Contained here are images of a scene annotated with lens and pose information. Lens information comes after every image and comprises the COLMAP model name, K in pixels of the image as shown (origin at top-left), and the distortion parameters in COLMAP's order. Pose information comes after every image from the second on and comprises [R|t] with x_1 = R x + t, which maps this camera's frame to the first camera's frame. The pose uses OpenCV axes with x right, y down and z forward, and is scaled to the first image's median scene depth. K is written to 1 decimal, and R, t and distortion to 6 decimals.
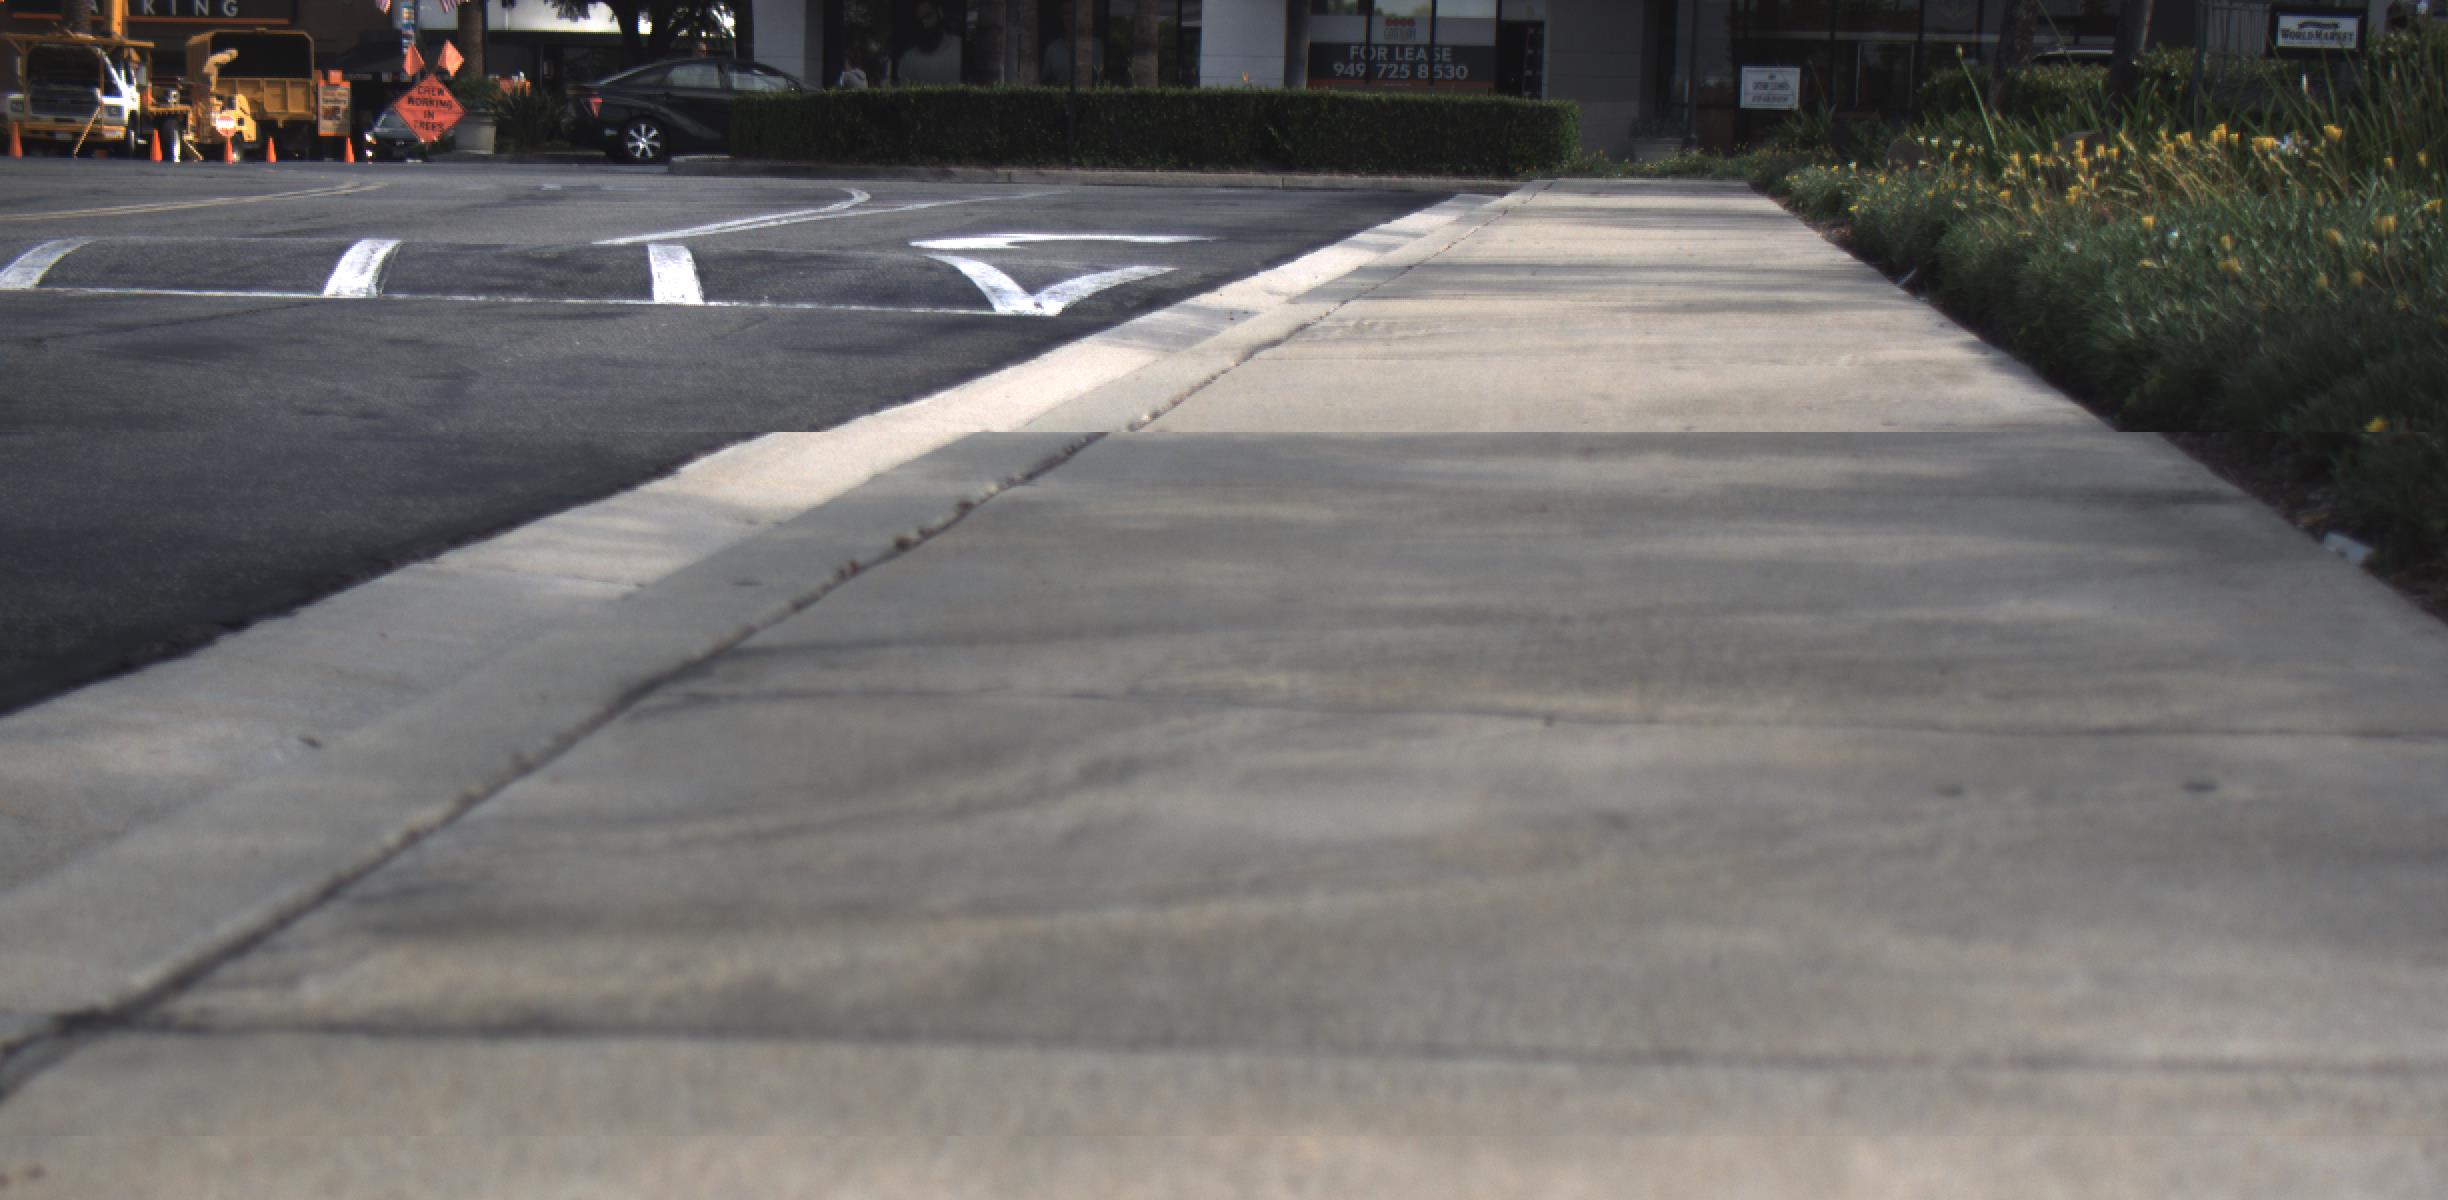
lens RADIAL K [[4611.5, 0, 1270.1], [0, 4611.5, 1038.2], [0, 0, 1]] dist [-0.174850, 0.973650]
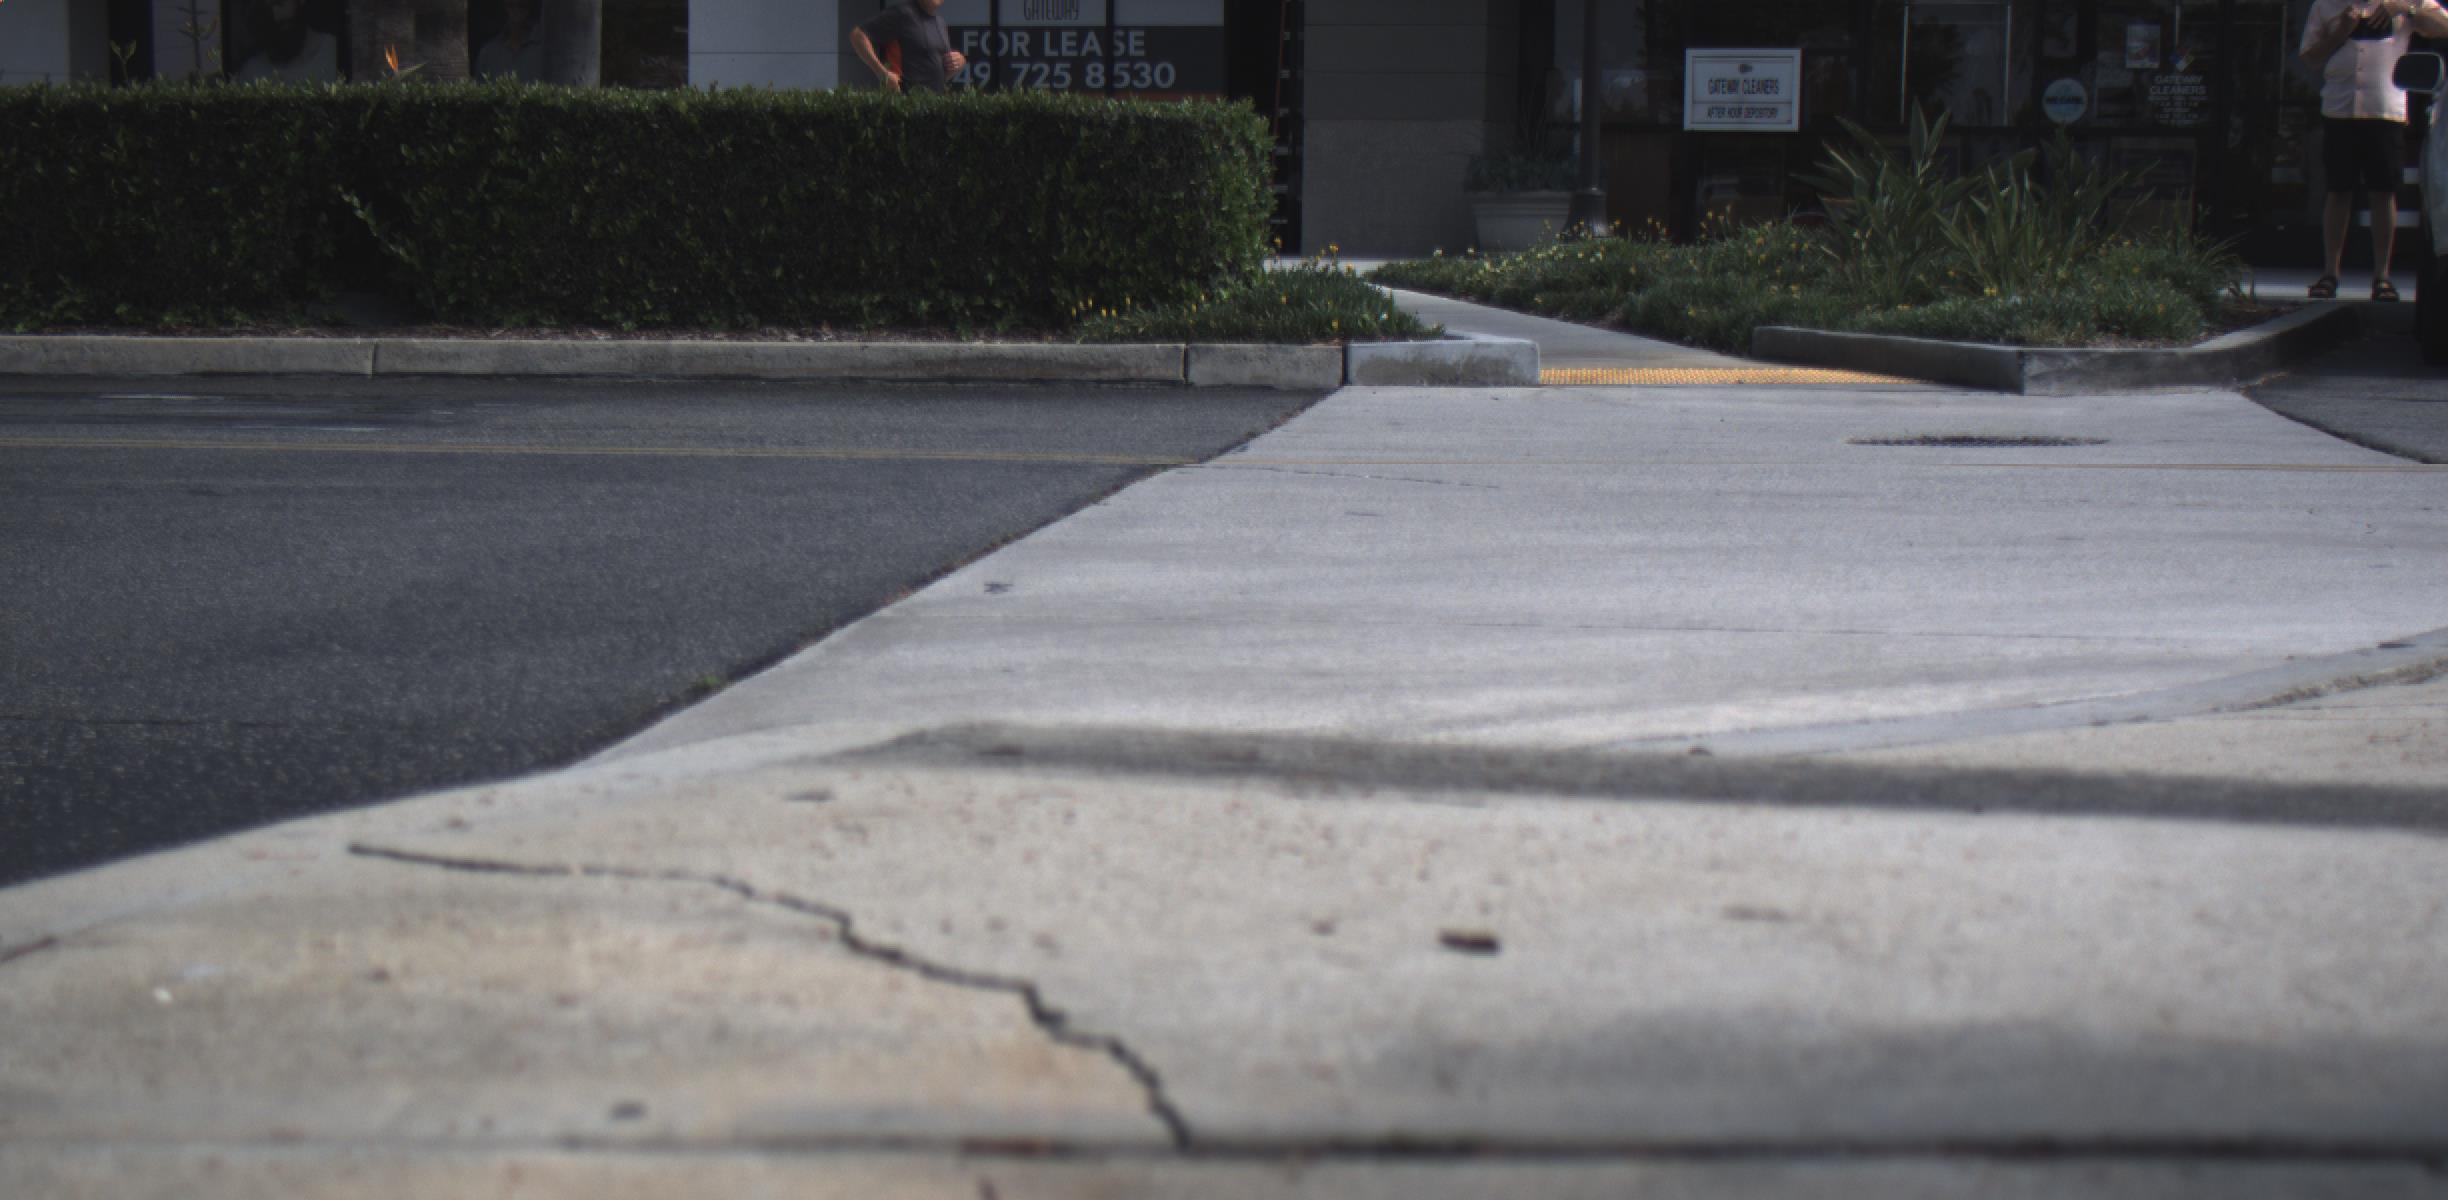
lens RADIAL K [[4611.5, 0, 1270.1], [0, 4611.5, 1038.2], [0, 0, 1]] dist [-0.174850, 0.973650]
pose [[0.999616, -0.019346, 0.019820, 0.044471], [0.019533, 0.999766, -0.009253, -0.097946], [-0.019637, 0.009636, 0.999761, 0.490682]]
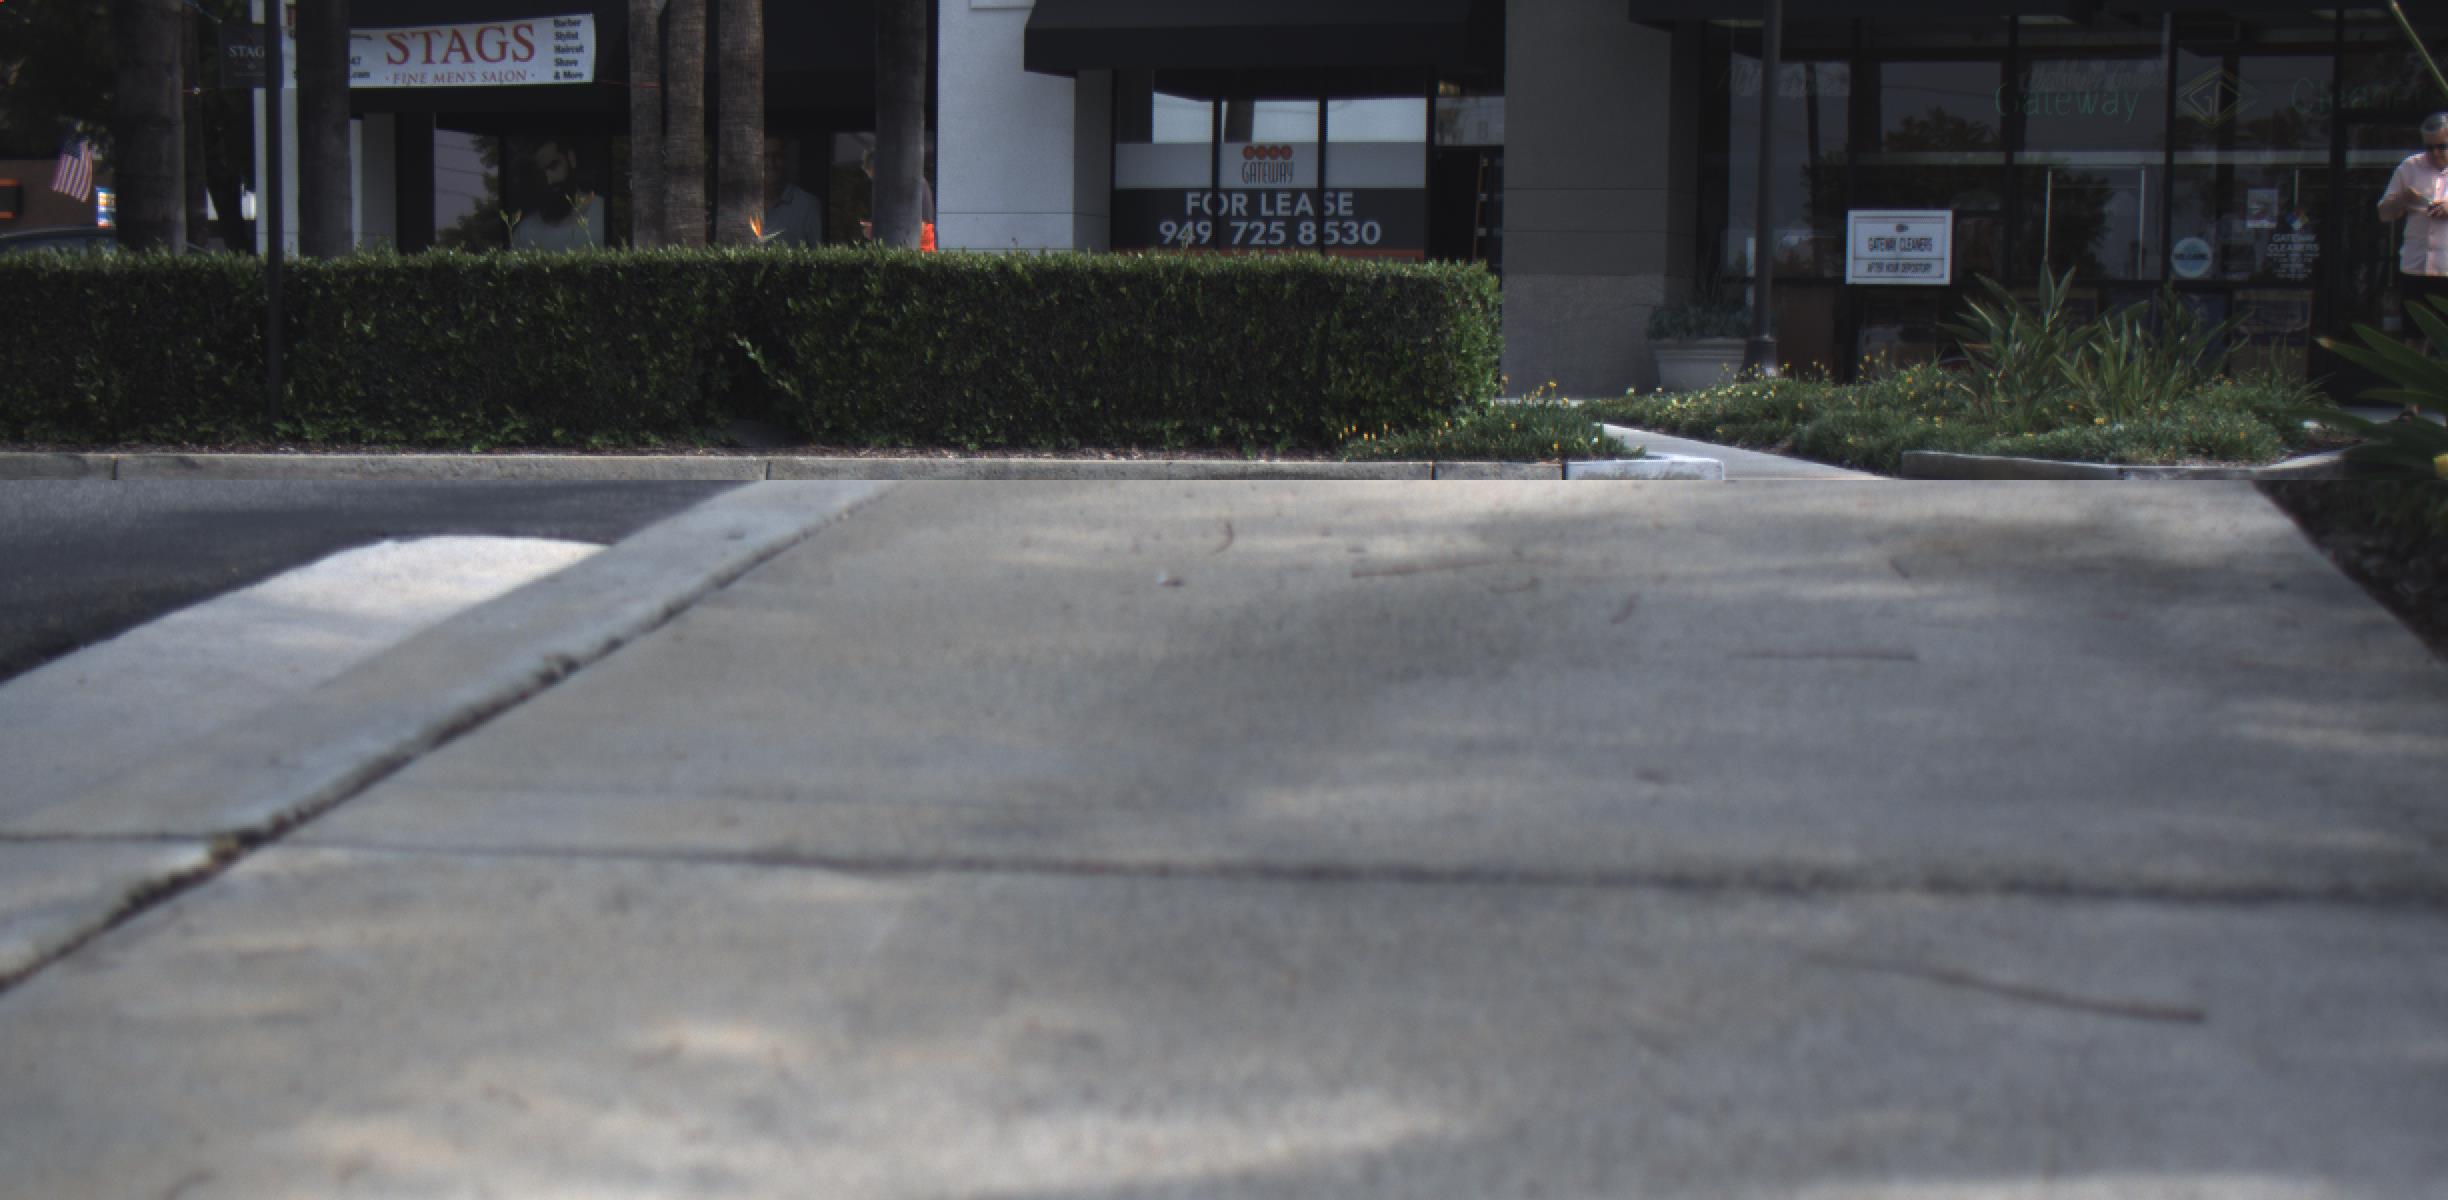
lens RADIAL K [[4611.5, 0, 1270.1], [0, 4611.5, 1038.2], [0, 0, 1]] dist [-0.174850, 0.973650]
pose [[0.999792, -0.013847, -0.014970, 0.038921], [0.013215, 0.999051, -0.041492, -0.087689], [0.015530, 0.041285, 0.999027, 0.438435]]
